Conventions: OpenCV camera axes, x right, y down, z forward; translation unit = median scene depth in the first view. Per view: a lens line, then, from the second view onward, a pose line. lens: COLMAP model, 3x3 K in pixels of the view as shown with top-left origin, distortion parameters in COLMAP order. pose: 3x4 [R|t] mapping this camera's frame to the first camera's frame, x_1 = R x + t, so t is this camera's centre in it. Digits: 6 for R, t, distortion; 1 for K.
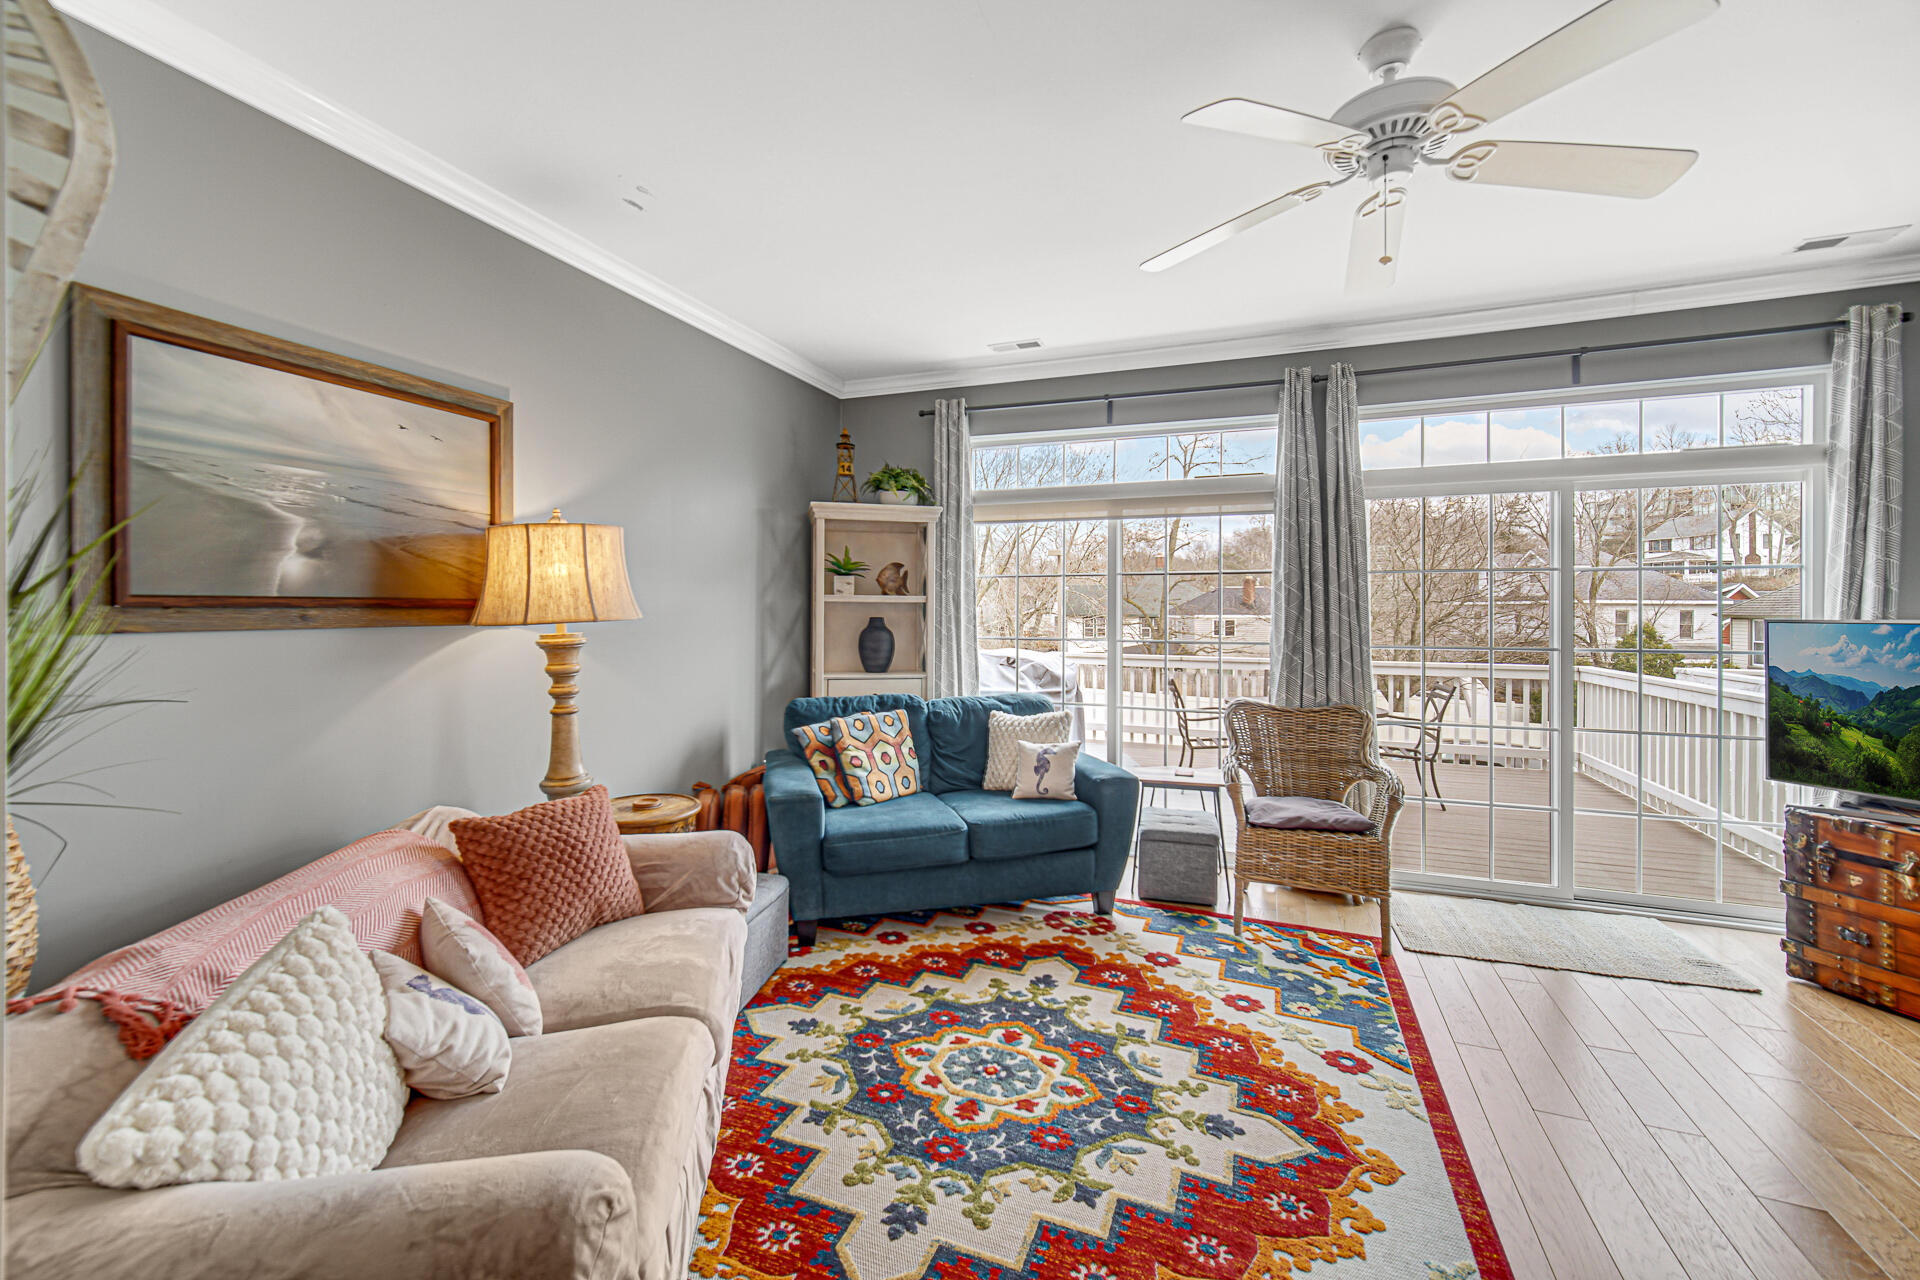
lens RADIAL K [[775.1, 0, 953.8], [0, 775.1, 609.4], [0, 0, 1]] dist [-0.001771, -0.000104]
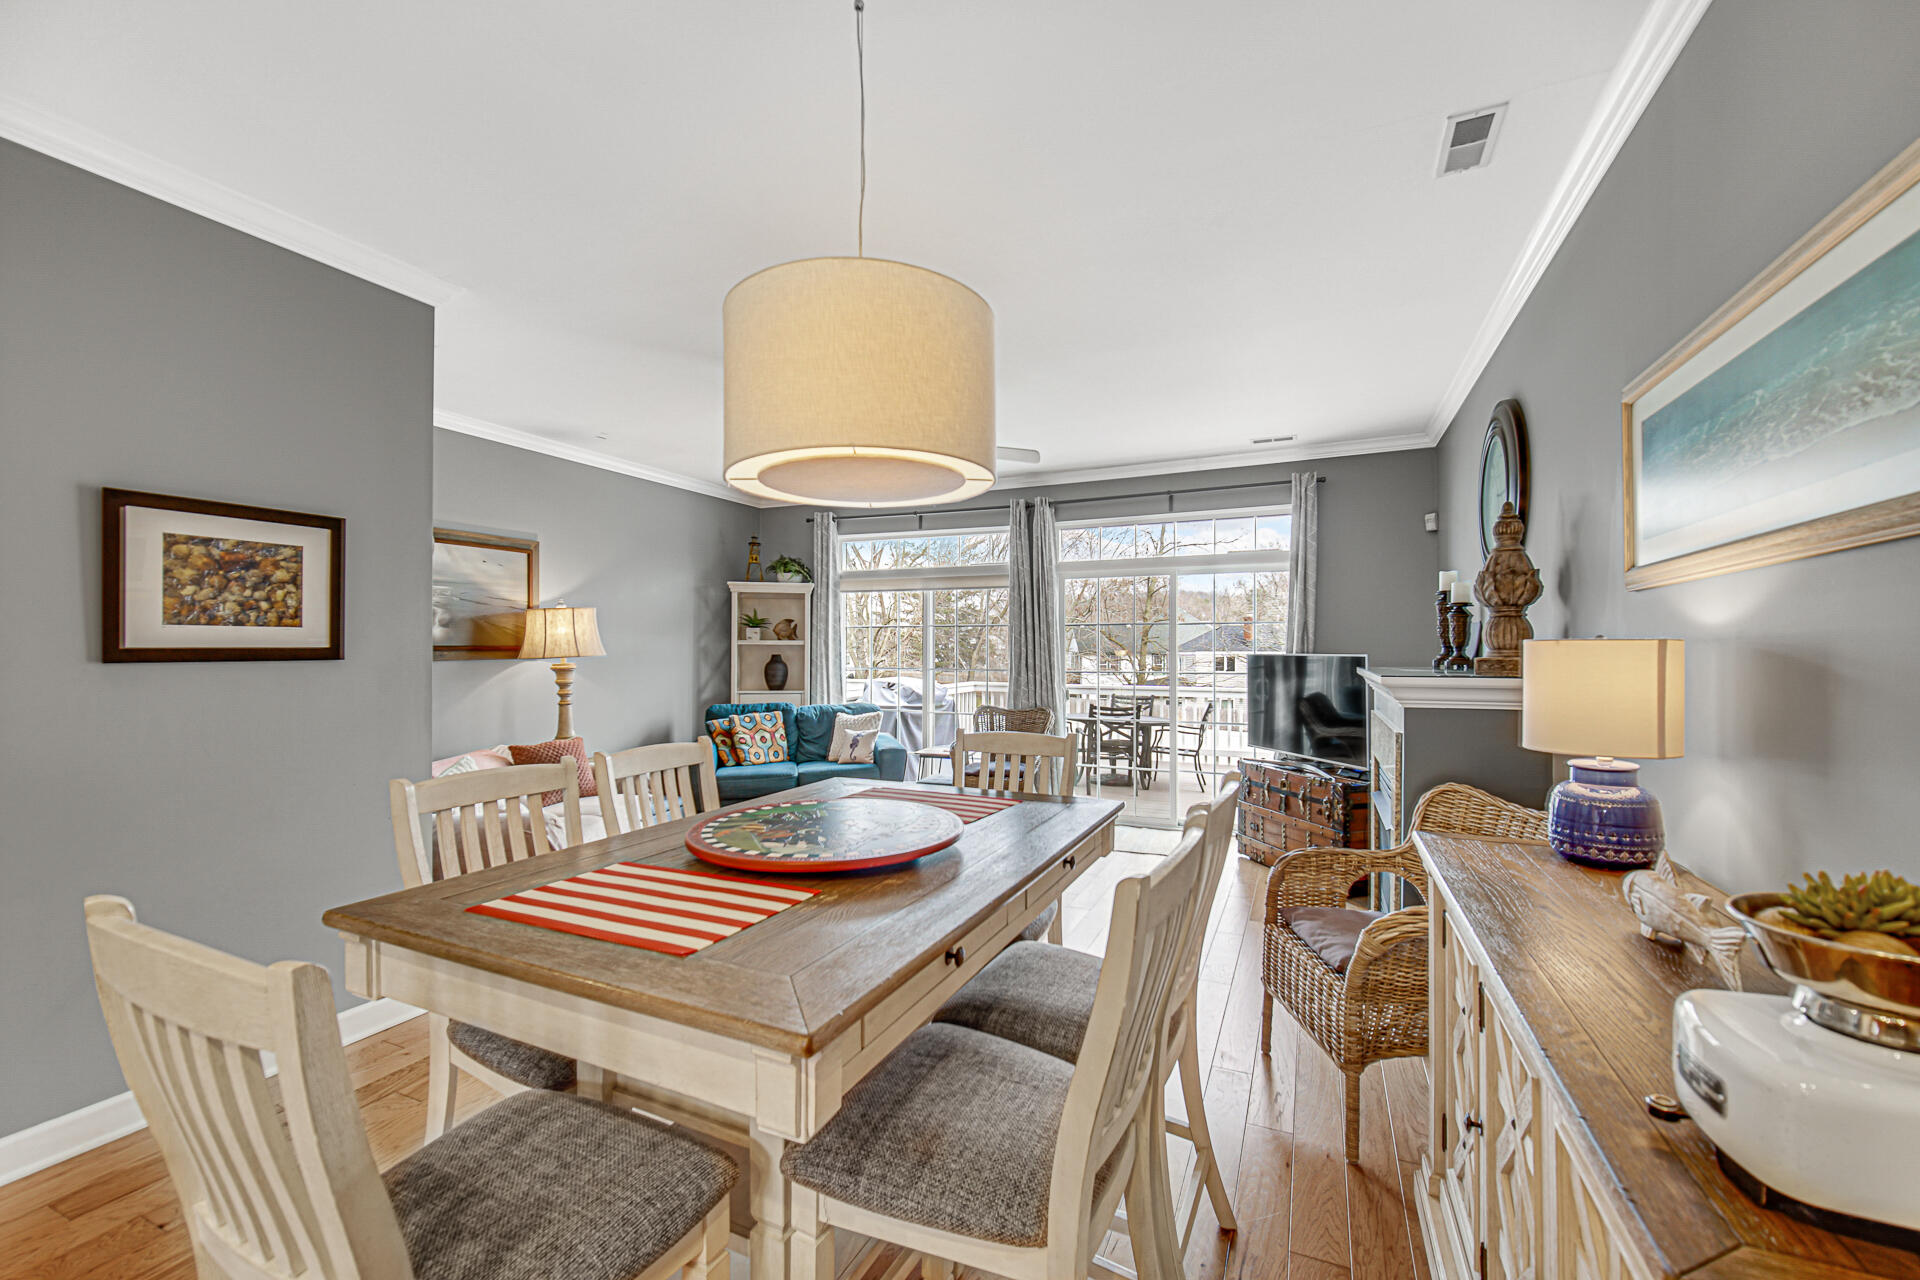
lens RADIAL K [[775.8, 0, 960.0], [0, 775.8, 640.0], [0, 0, 1]] dist [0.000884, 0.000103]
pose [[0.999165, -0.005236, -0.040513, 0.426462], [0.004876, 0.999948, -0.008978, -0.003725], [0.040558, 0.008773, 0.999139, -0.680821]]
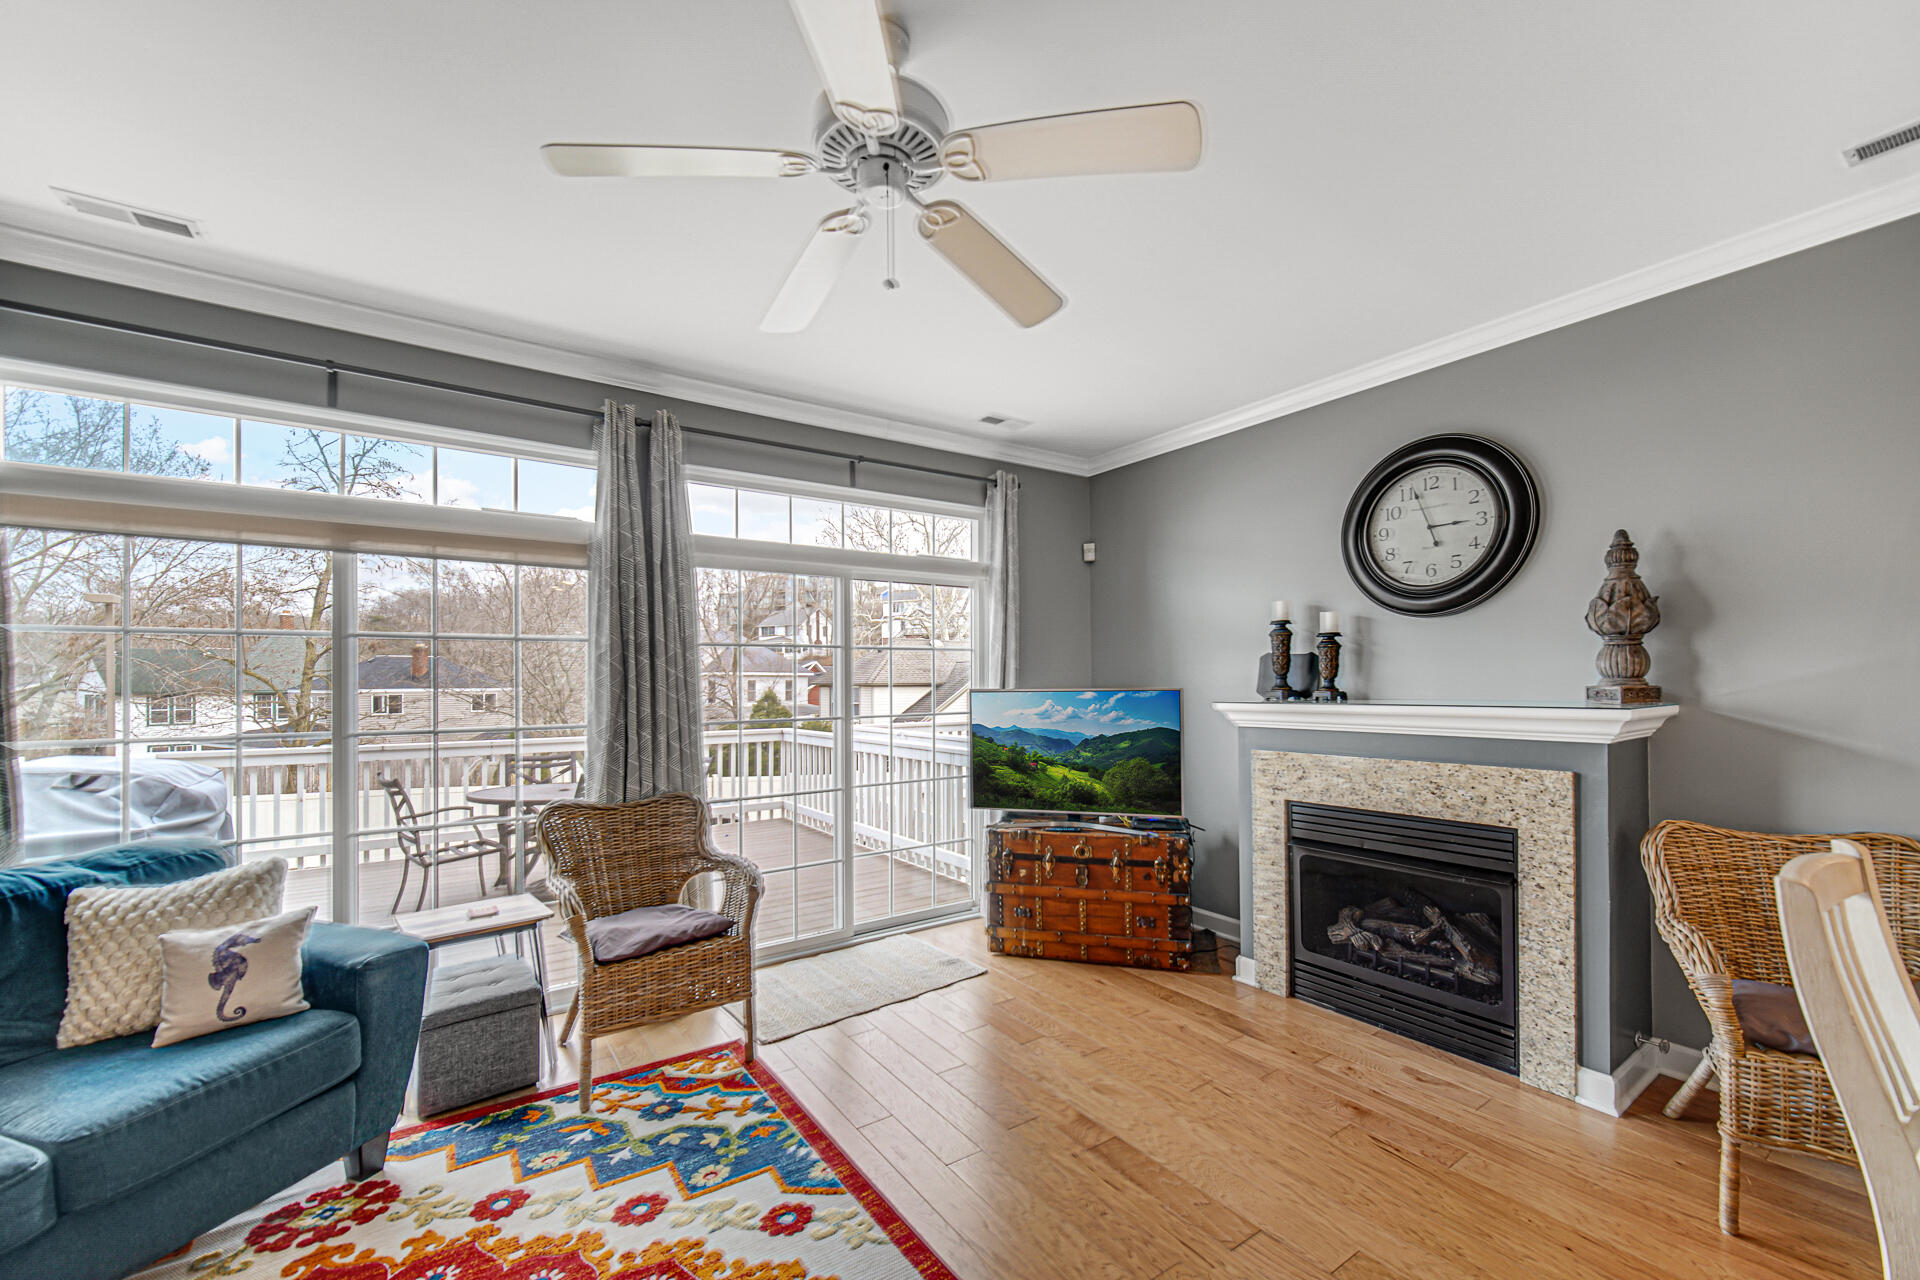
lens RADIAL K [[771.9, 0, 959.6], [0, 771.9, 675.9], [0, 0, 1]] dist [-0.002432, 0.000133]
pose [[0.549631, -0.003349, 0.835401, -0.065038], [0.010577, 0.999940, -0.002950, -0.006401], [-0.835340, 0.010458, 0.549634, 0.249008]]
